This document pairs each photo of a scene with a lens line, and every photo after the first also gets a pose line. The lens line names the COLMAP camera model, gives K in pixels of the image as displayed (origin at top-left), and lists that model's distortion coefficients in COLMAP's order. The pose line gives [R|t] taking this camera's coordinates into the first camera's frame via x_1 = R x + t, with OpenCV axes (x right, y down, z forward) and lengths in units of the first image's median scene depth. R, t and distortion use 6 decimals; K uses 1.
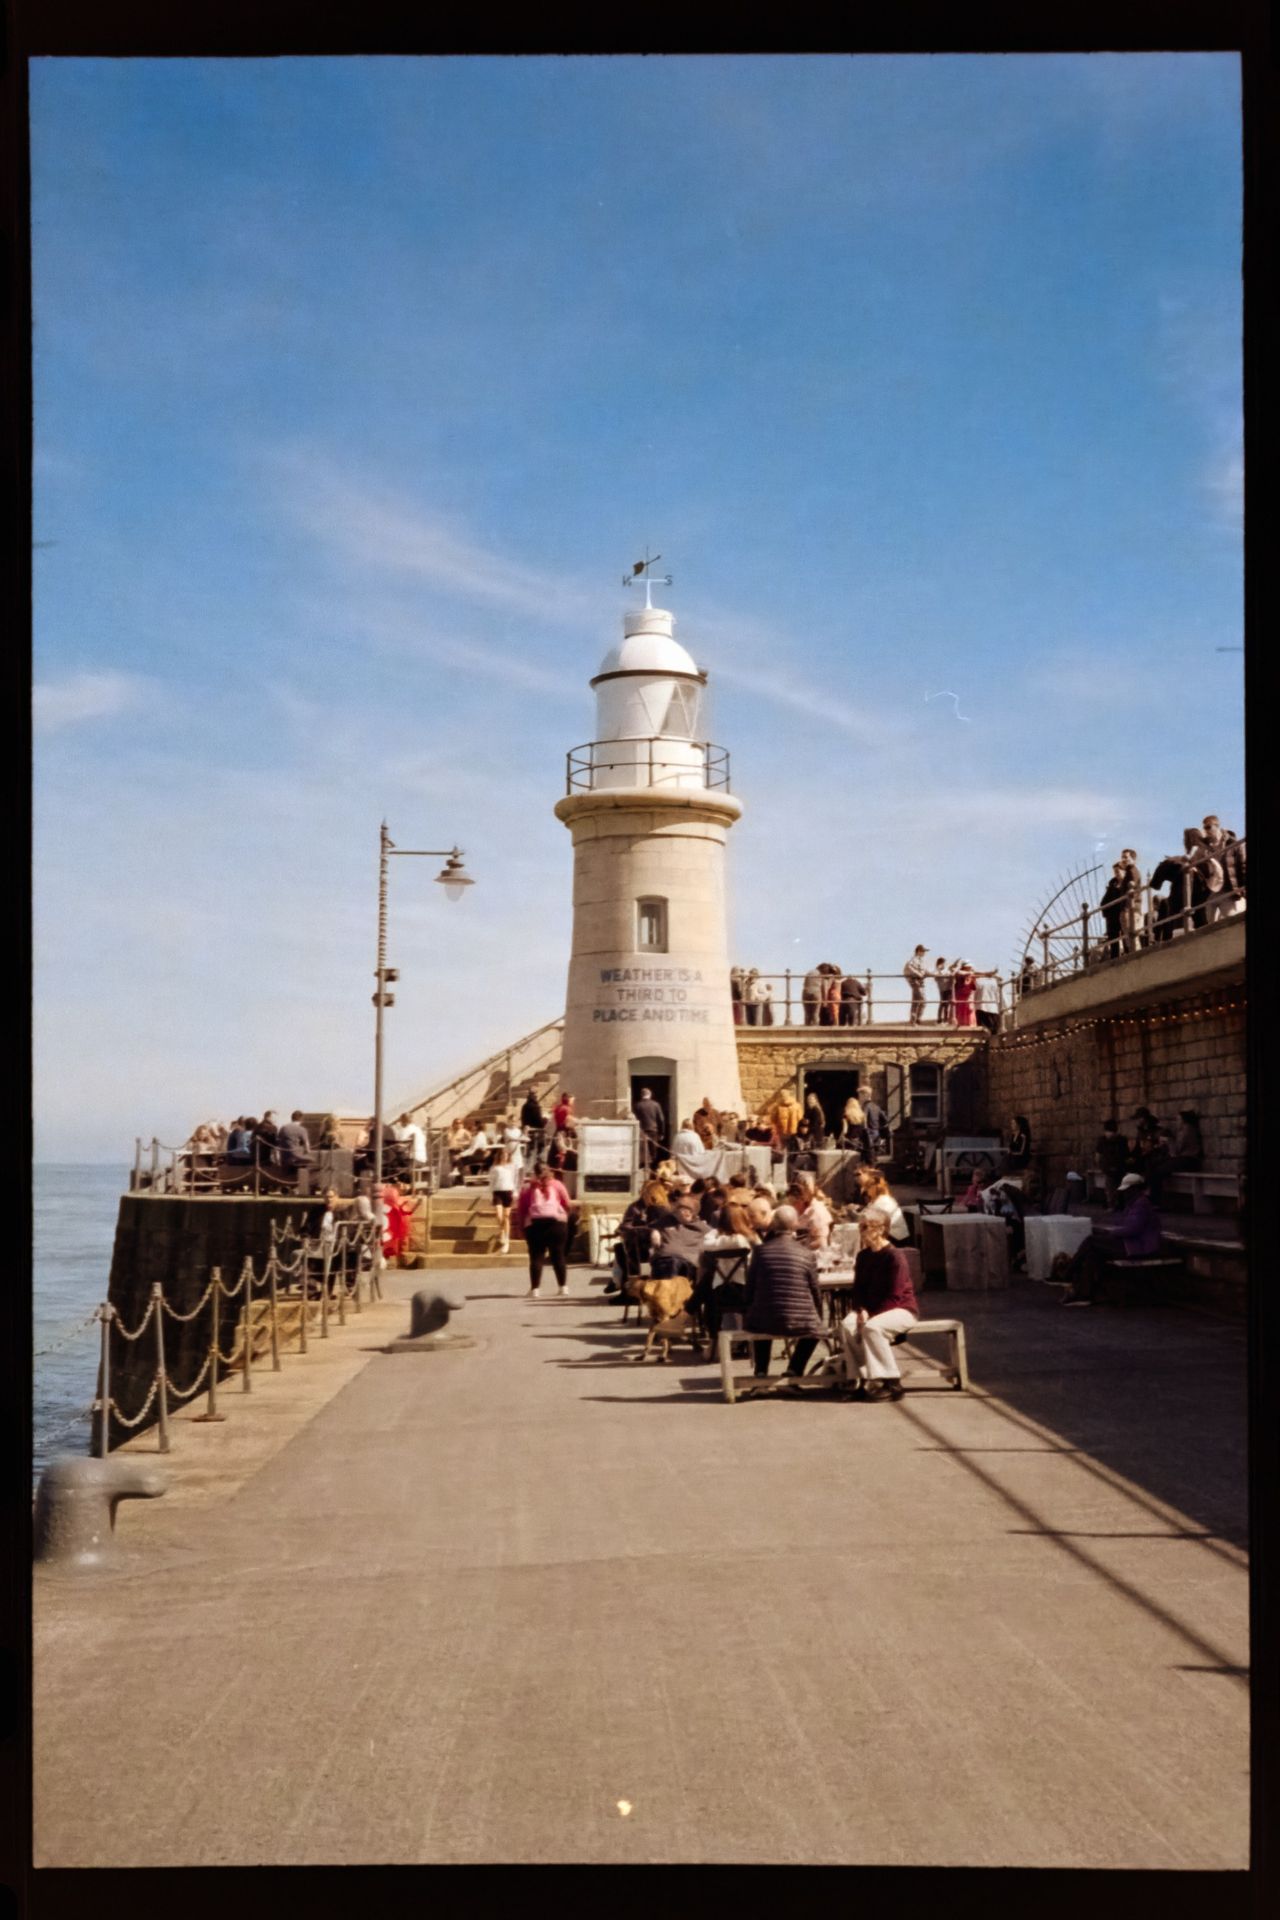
lens RADIAL K [[2164.9, 0, 640.0], [0, 2164.9, 960.0], [0, 0, 1]] dist [0.105835, -0.000776]
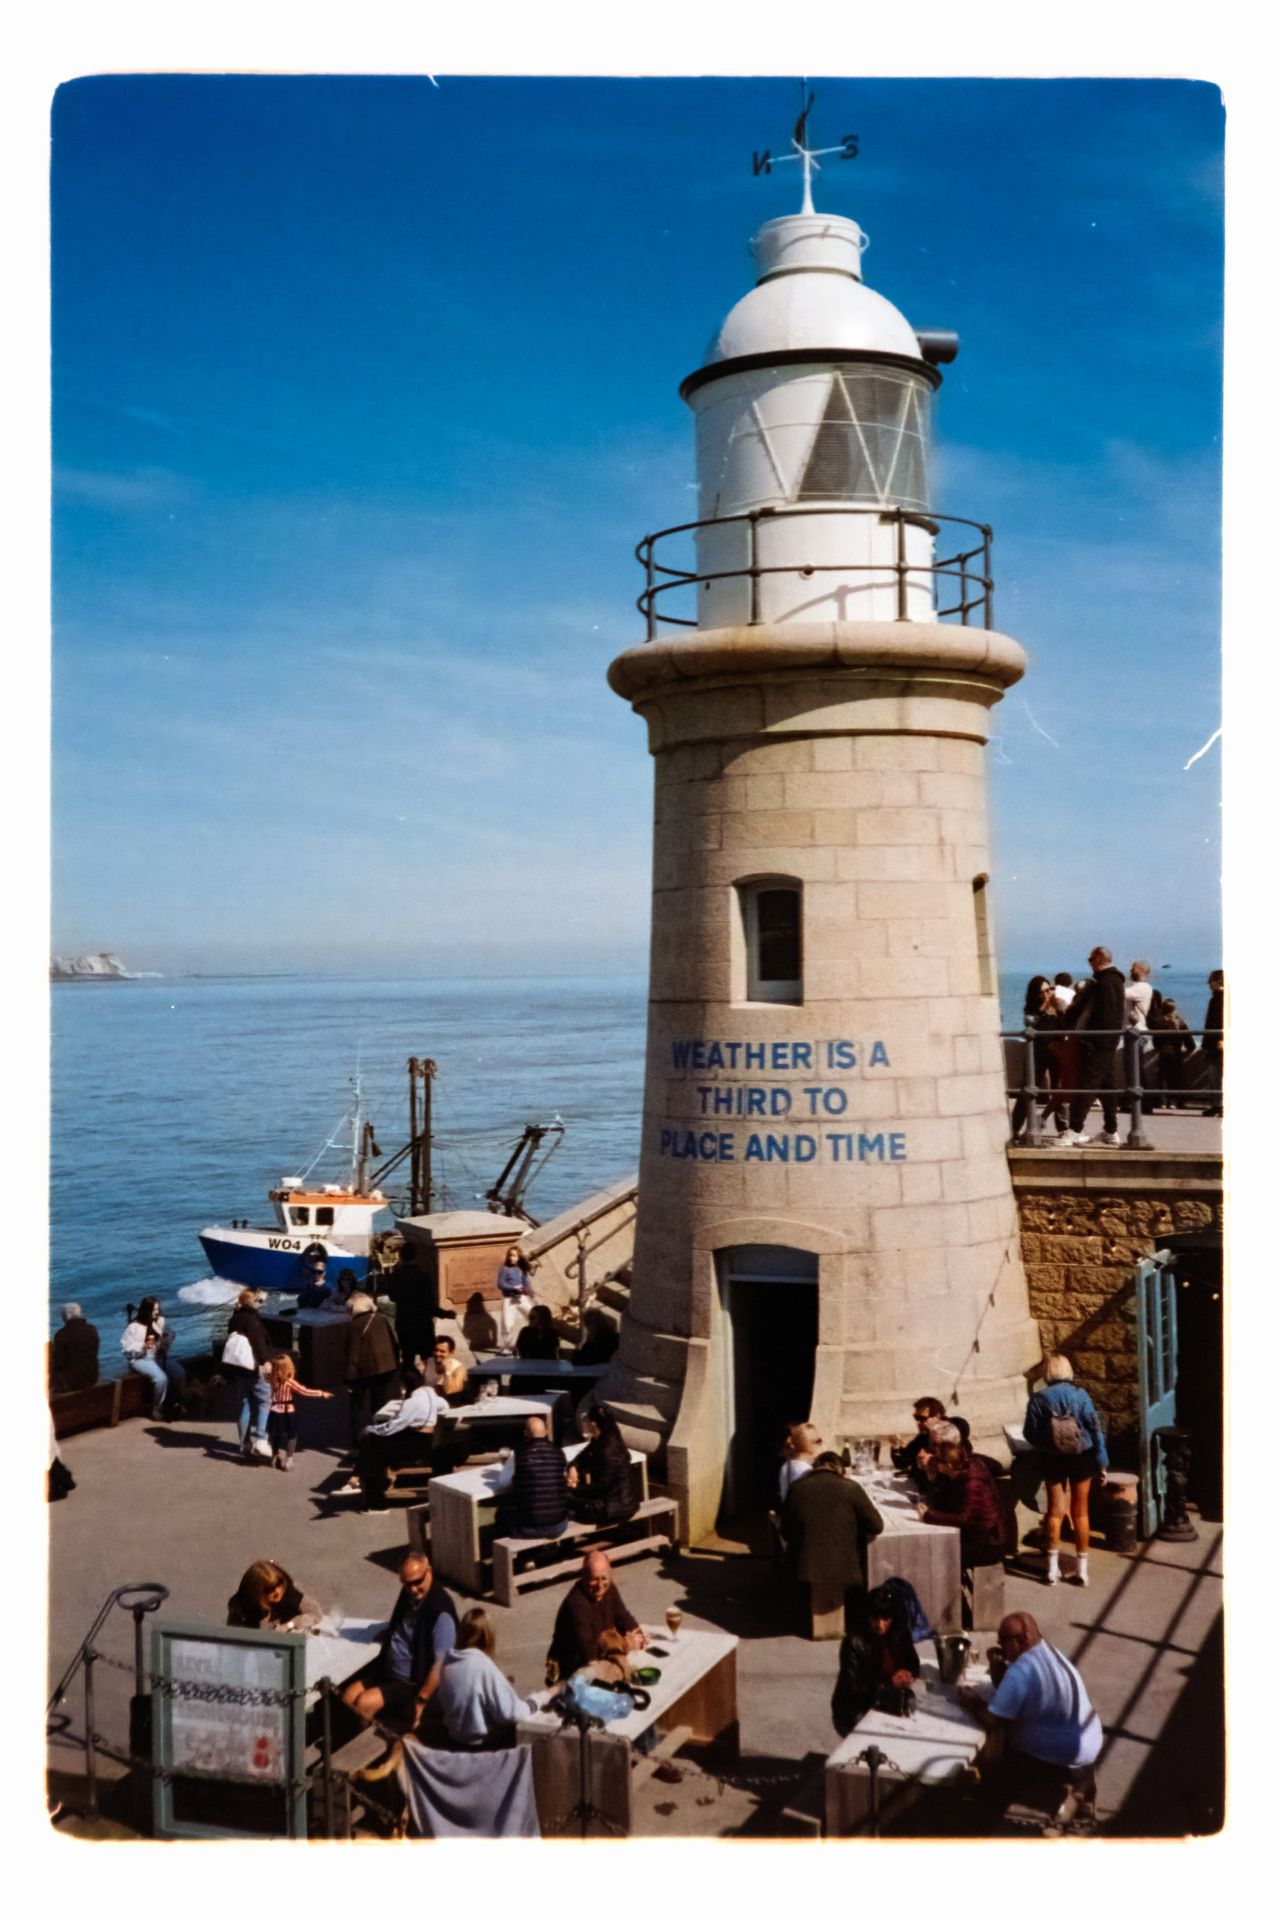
lens RADIAL K [[2164.9, 0, 640.0], [0, 2164.9, 960.0], [0, 0, 1]] dist [0.105835, -0.000776]
pose [[0.919738, -0.019832, -0.392031, 0.154557], [0.052444, 0.995977, 0.072654, -0.045833], [0.389013, -0.087382, 0.917079, 0.581391]]
